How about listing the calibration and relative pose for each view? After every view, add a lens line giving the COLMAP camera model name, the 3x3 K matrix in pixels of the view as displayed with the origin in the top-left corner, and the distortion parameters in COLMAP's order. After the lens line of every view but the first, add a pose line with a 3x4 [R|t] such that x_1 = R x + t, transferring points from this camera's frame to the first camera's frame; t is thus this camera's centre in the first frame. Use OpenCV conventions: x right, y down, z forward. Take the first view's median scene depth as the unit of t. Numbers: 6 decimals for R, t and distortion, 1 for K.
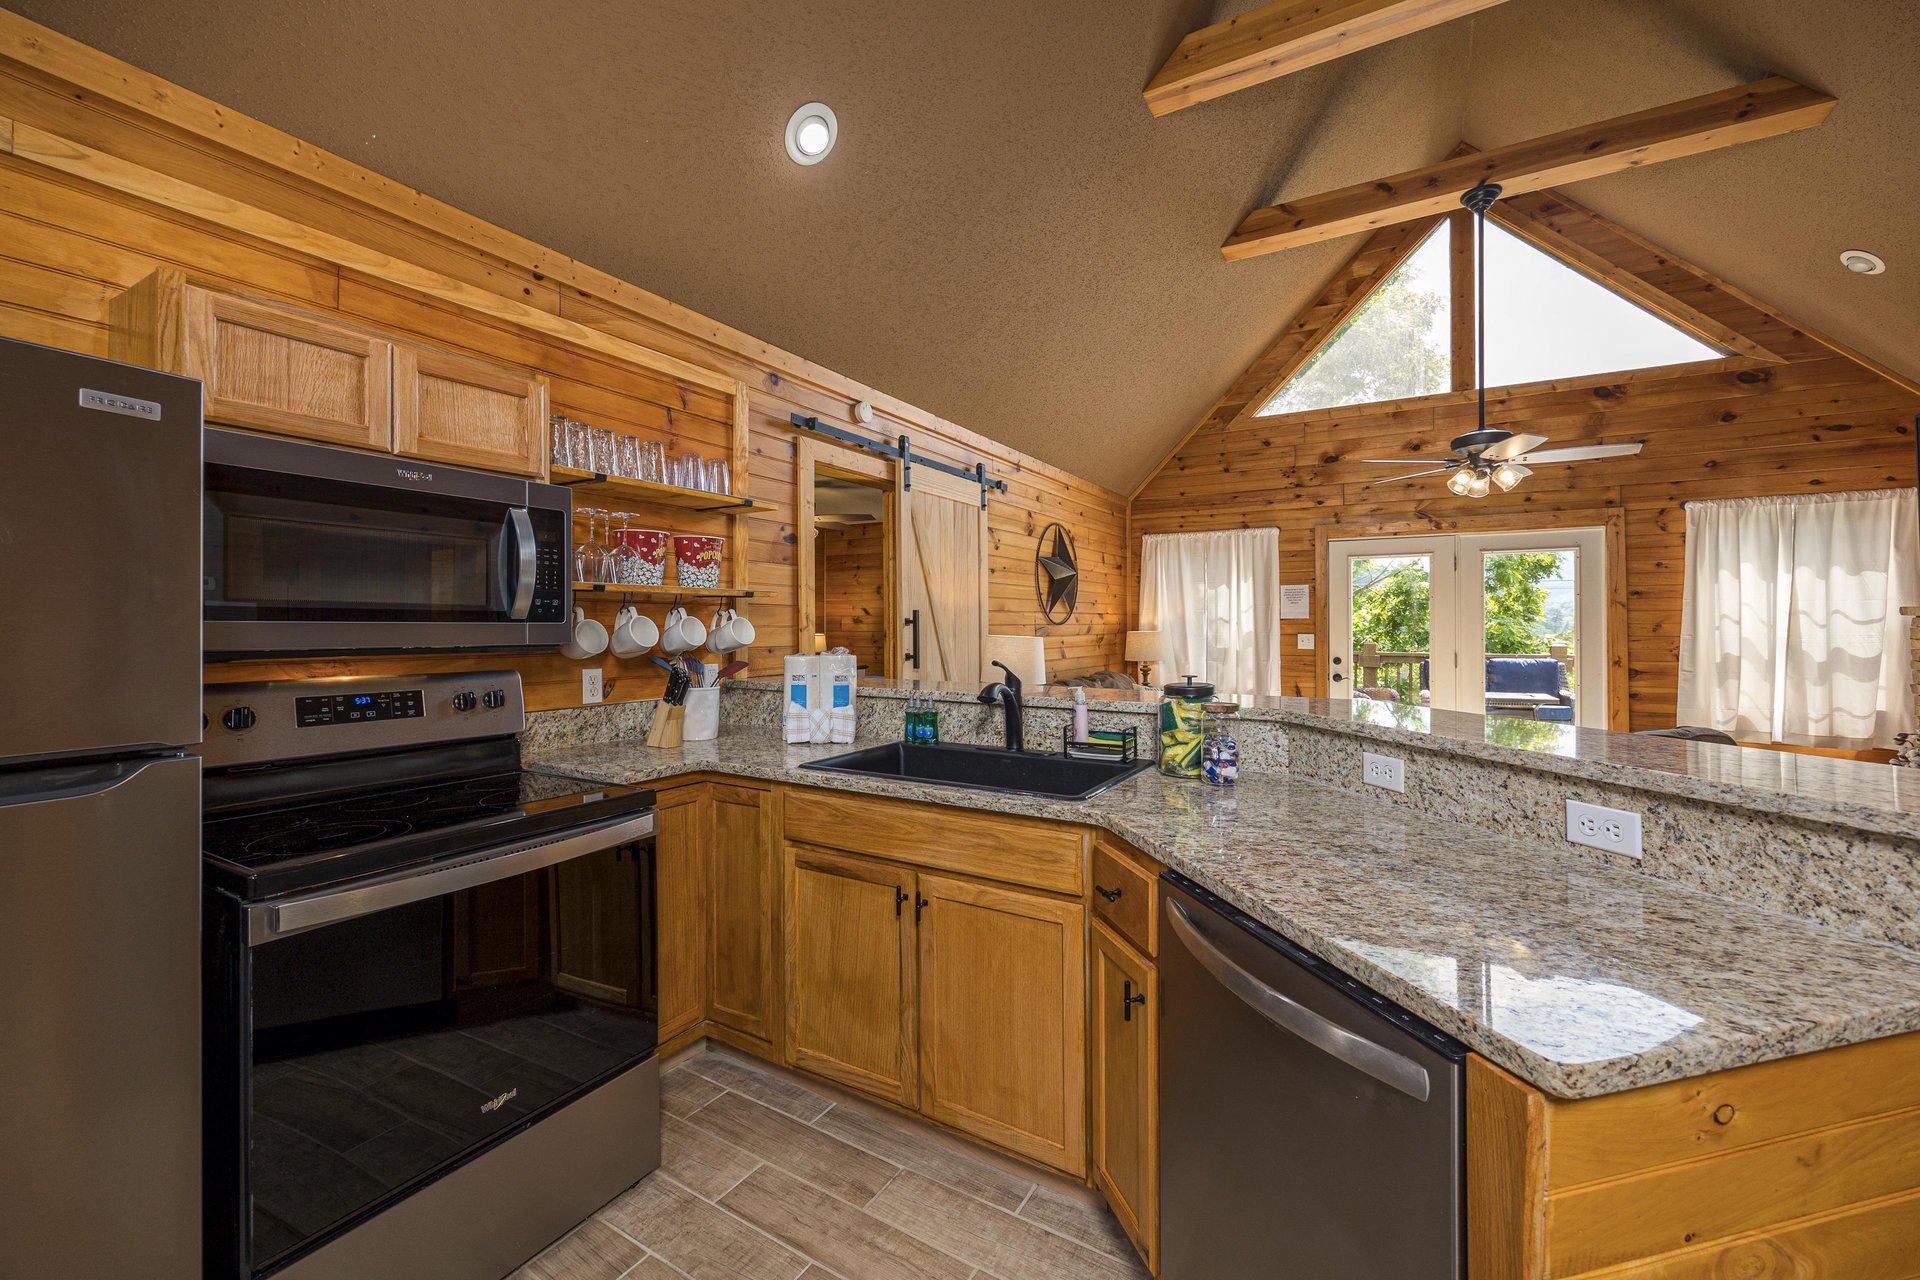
lens RADIAL K [[776.2, 0, 964.2], [0, 776.2, 619.6], [0, 0, 1]] dist [-0.003553, -0.000275]
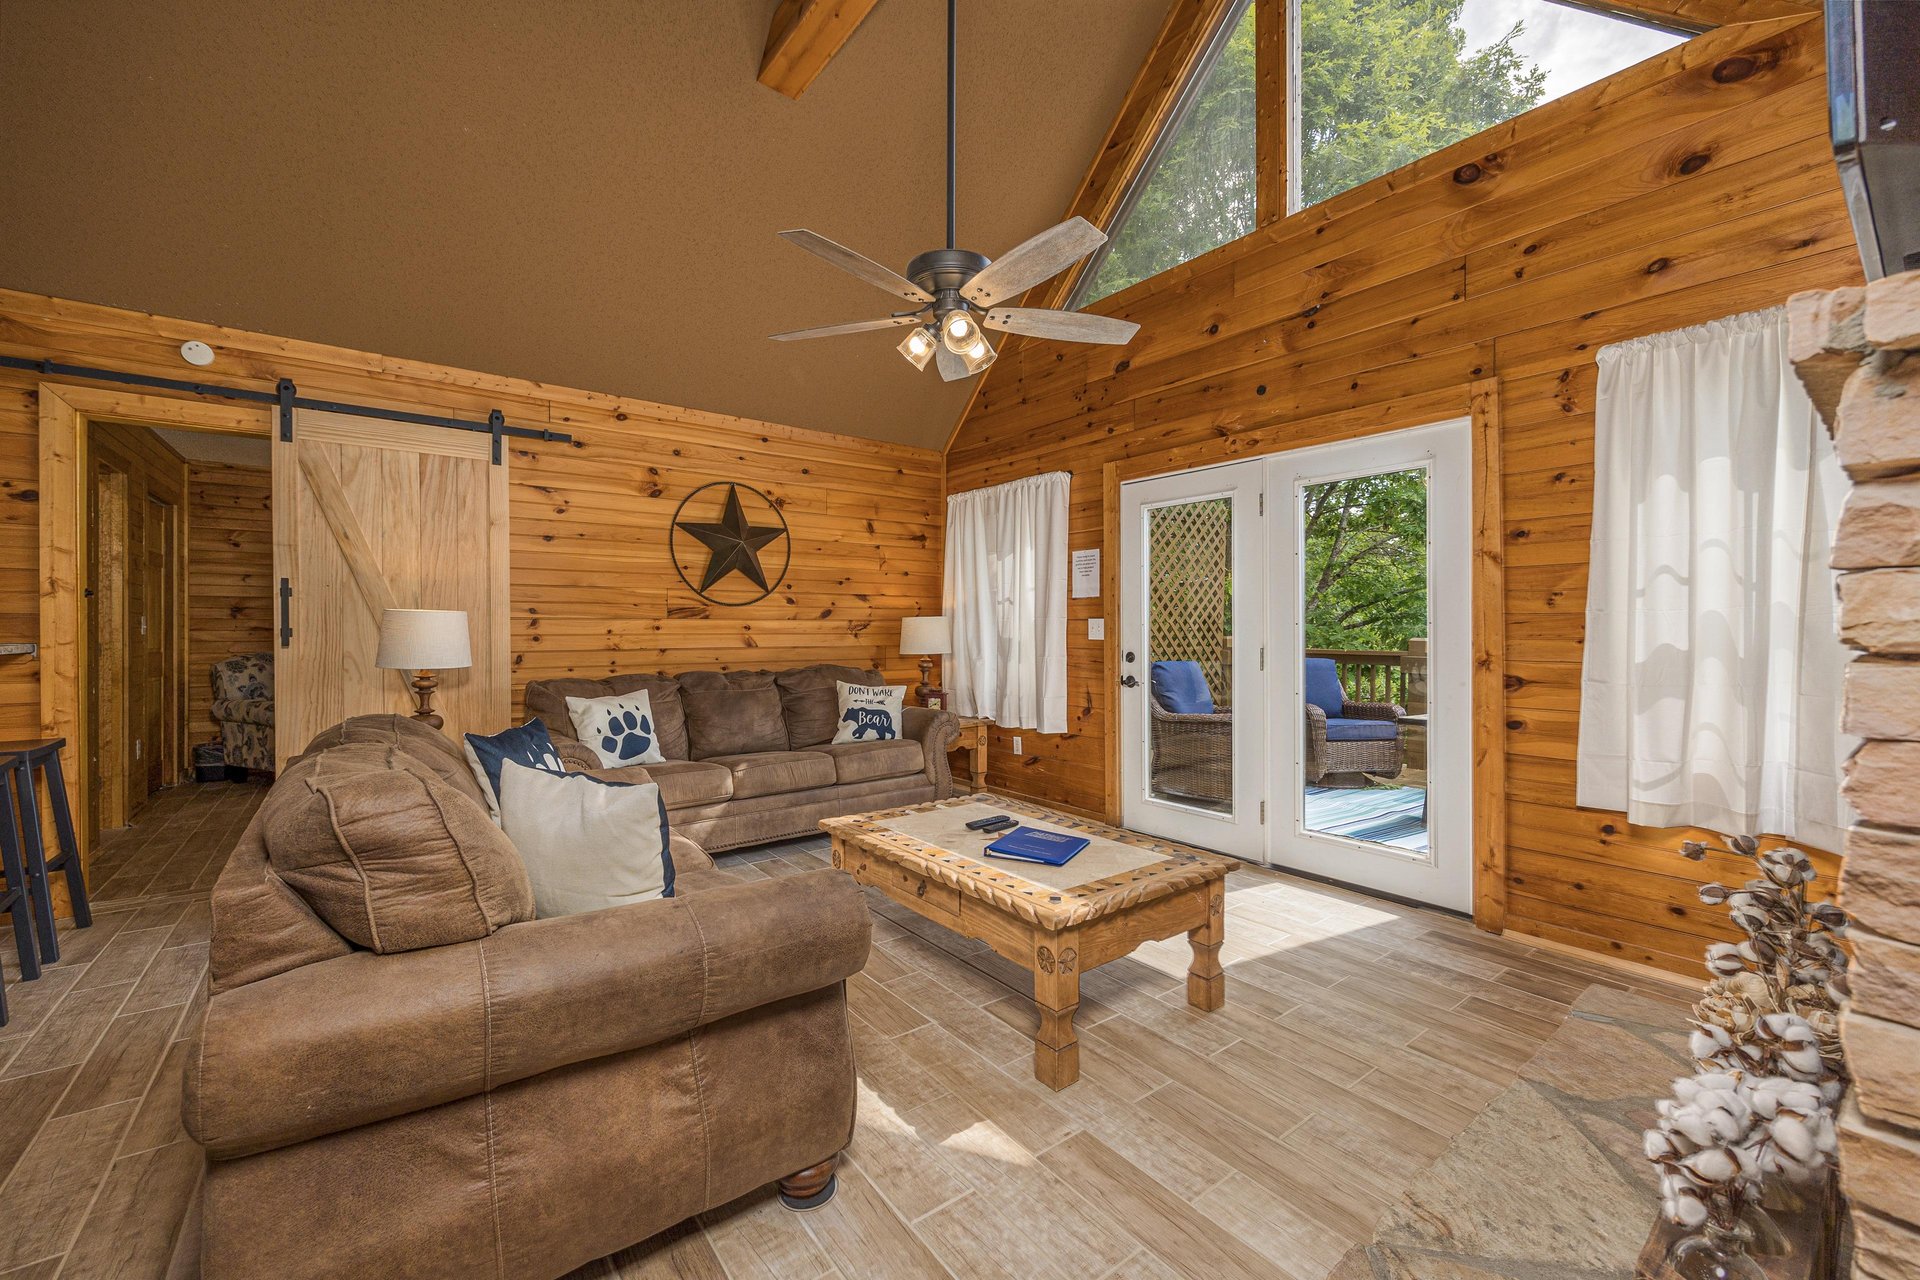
lens RADIAL K [[776.2, 0, 968.4], [0, 776.2, 631.8], [0, 0, 1]] dist [-0.003553, -0.000275]
pose [[0.928289, 0.003584, -0.371841, 0.624450], [-0.000179, 0.999958, 0.009192, 0.025294], [0.371859, -0.008467, 0.928251, 0.313288]]
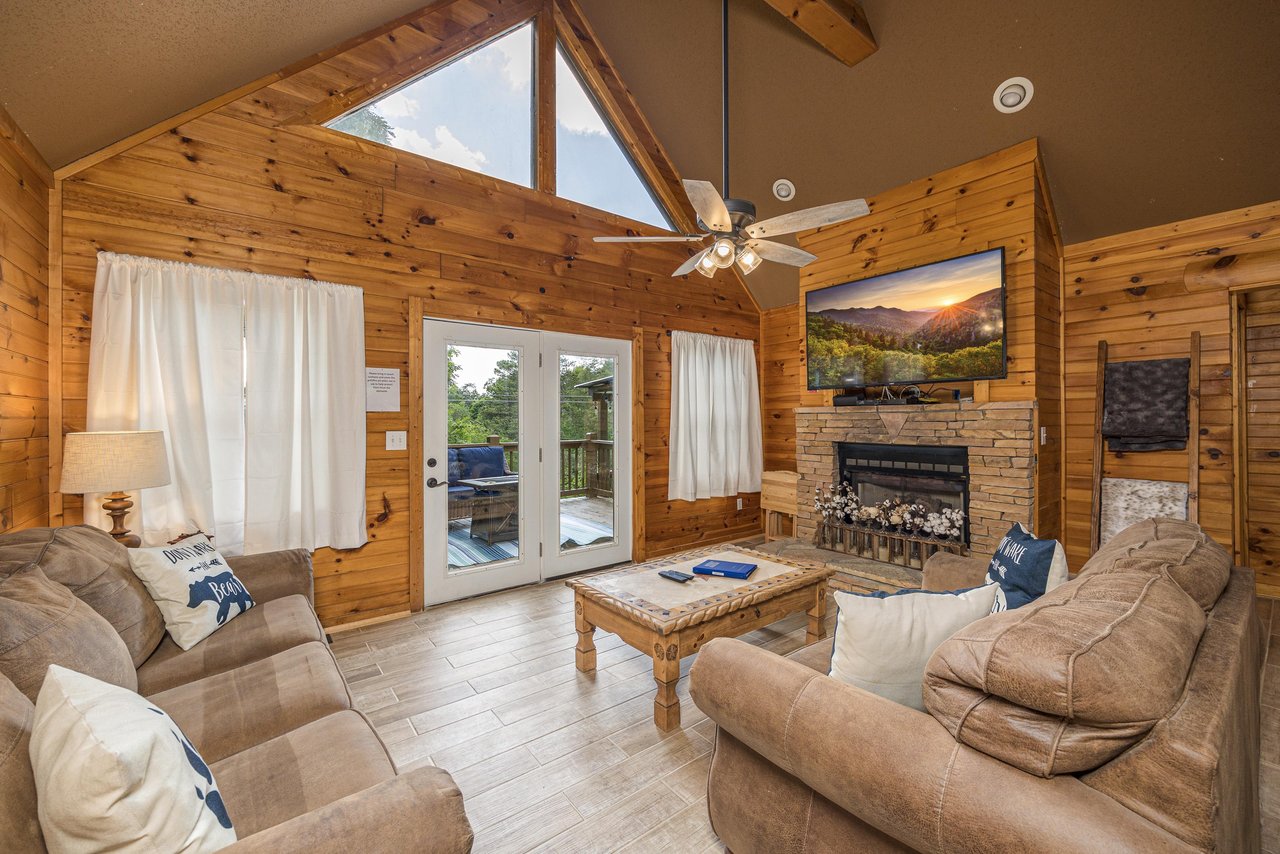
lens RADIAL K [[517.5, 0, 640.1], [0, 517.5, 417.3], [0, 0, 1]] dist [-0.003553, -0.000275]
pose [[0.368223, 0.007153, 0.929710, 0.046054], [0.003956, 0.999949, -0.009260, 0.010632], [-0.929729, 0.007088, 0.368176, 0.604432]]
